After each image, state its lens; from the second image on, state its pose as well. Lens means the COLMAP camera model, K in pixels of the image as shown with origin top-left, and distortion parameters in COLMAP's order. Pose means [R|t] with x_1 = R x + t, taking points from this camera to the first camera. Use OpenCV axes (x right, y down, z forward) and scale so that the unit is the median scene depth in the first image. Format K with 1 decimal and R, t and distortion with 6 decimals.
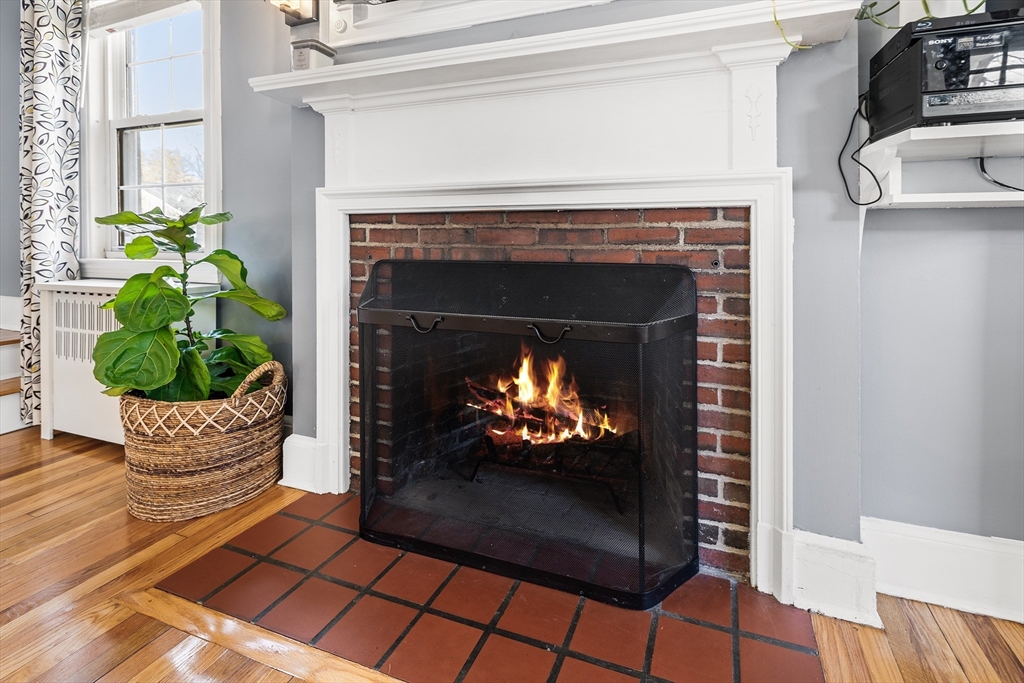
lens RADIAL K [[439.5, 0, 583.2], [0, 439.5, 244.0], [0, 0, 1]] dist [-0.000122, 0.000157]
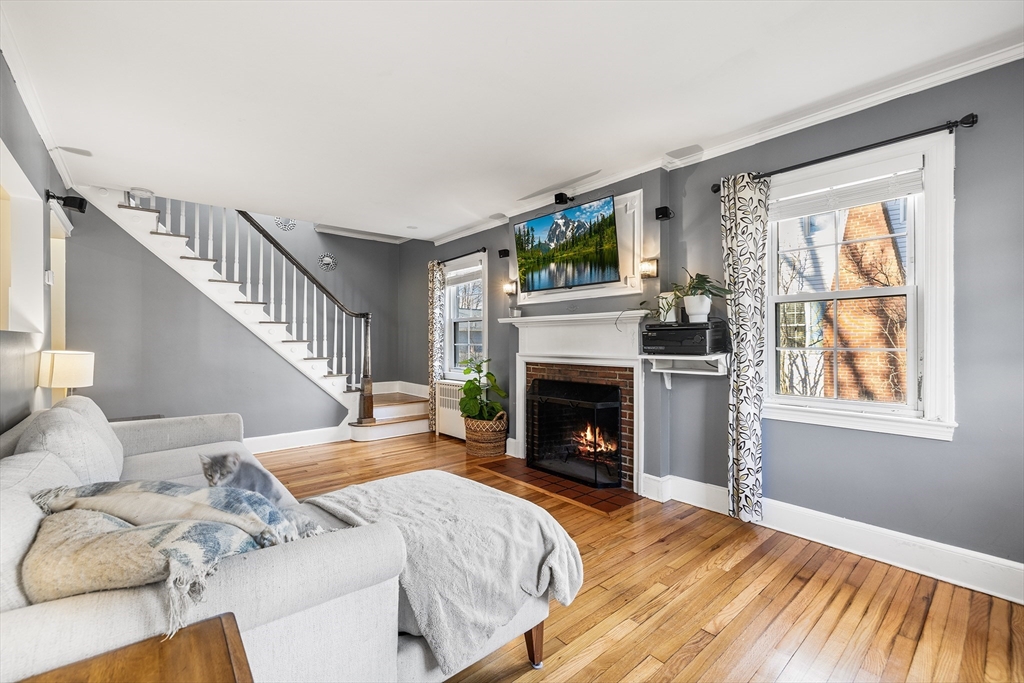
lens RADIAL K [[467.3, 0, 512.0], [0, 467.3, 341.5], [0, 0, 1]] dist [-0.000329, -0.000005]
pose [[0.836534, -0.002572, -0.547909, 1.081415], [-0.005368, 0.999903, -0.012890, -0.164918], [0.547888, 0.013724, 0.836439, -1.630389]]
